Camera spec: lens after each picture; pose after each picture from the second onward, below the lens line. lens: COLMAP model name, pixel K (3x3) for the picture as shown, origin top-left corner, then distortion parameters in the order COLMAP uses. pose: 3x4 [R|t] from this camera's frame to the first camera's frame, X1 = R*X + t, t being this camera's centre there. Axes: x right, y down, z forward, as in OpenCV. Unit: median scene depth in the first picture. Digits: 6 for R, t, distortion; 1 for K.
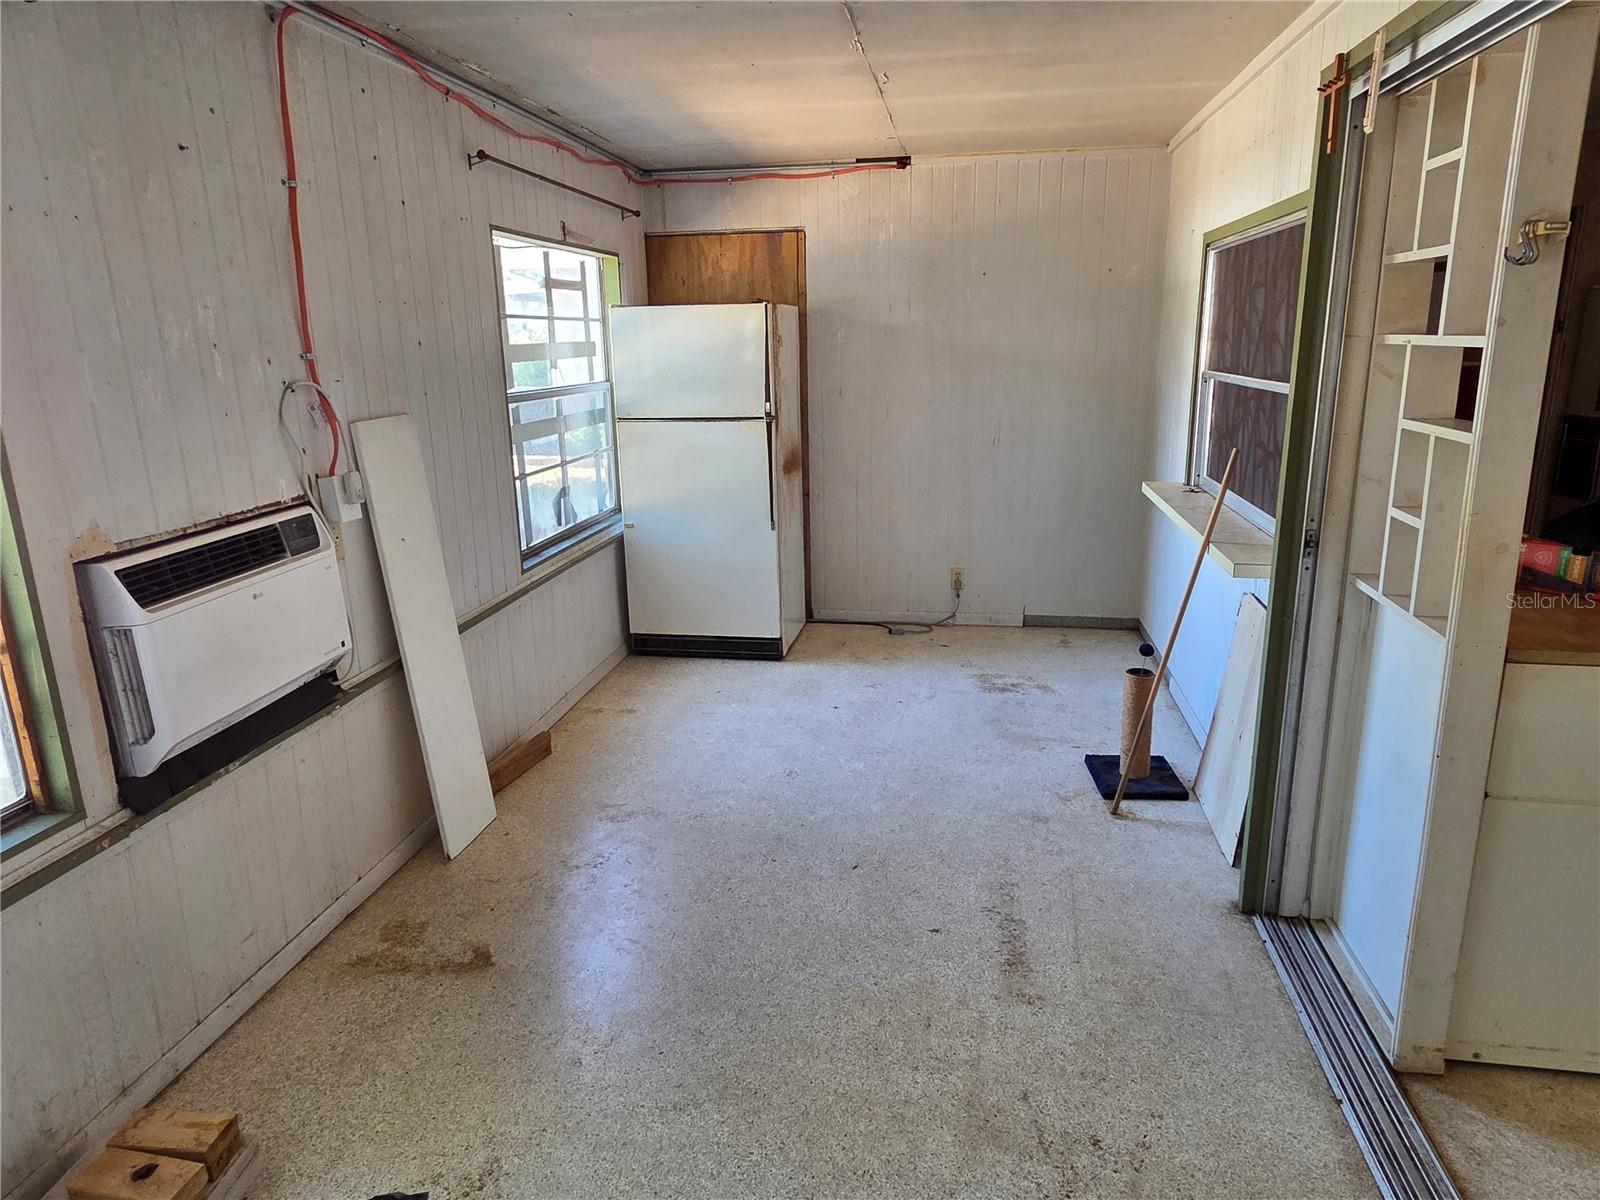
lens RADIAL K [[986.6, 0, 806.1], [0, 986.6, 595.6], [0, 0, 1]] dist [-0.003713, -0.000016]
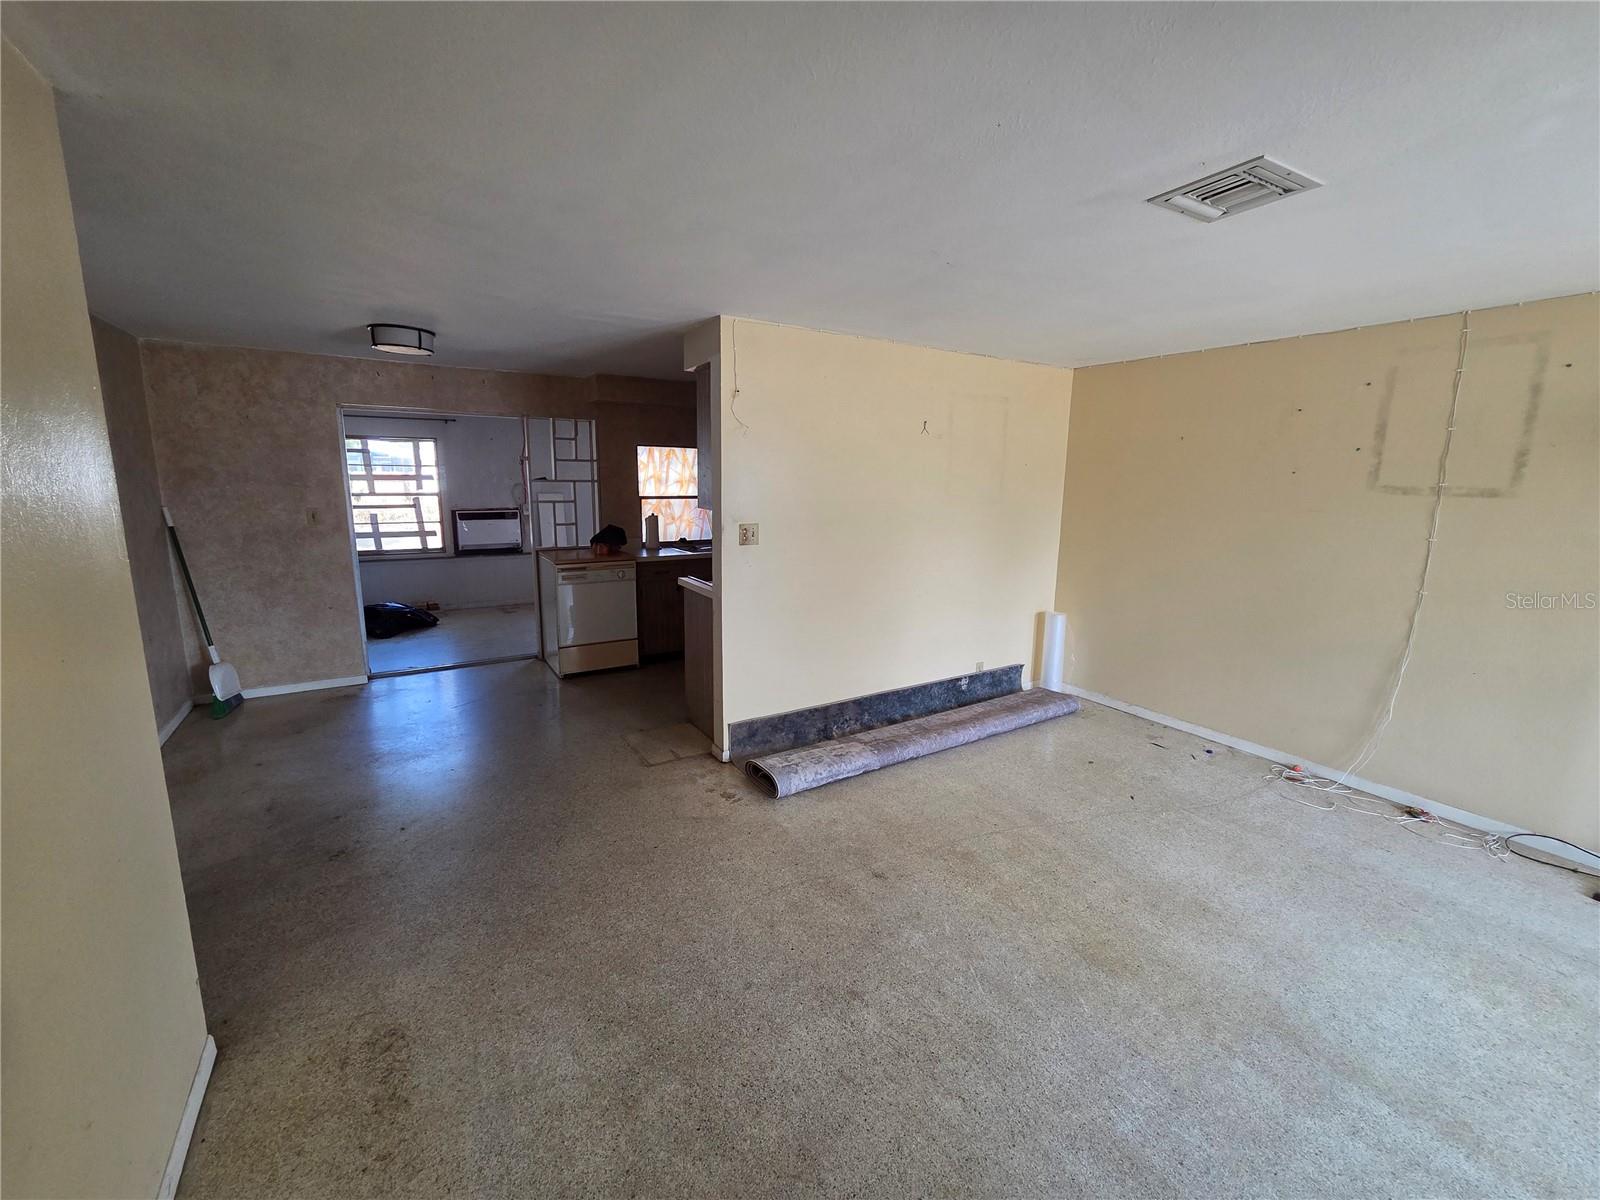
lens RADIAL K [[650.5, 0, 799.1], [0, 650.5, 594.7], [0, 0, 1]] dist [0.000028, 0.000259]
pose [[0.656688, 0.153702, -0.738334, 2.870068], [-0.212017, 0.977153, 0.014846, -0.028616], [0.723747, 0.146790, 0.674272, -0.048389]]
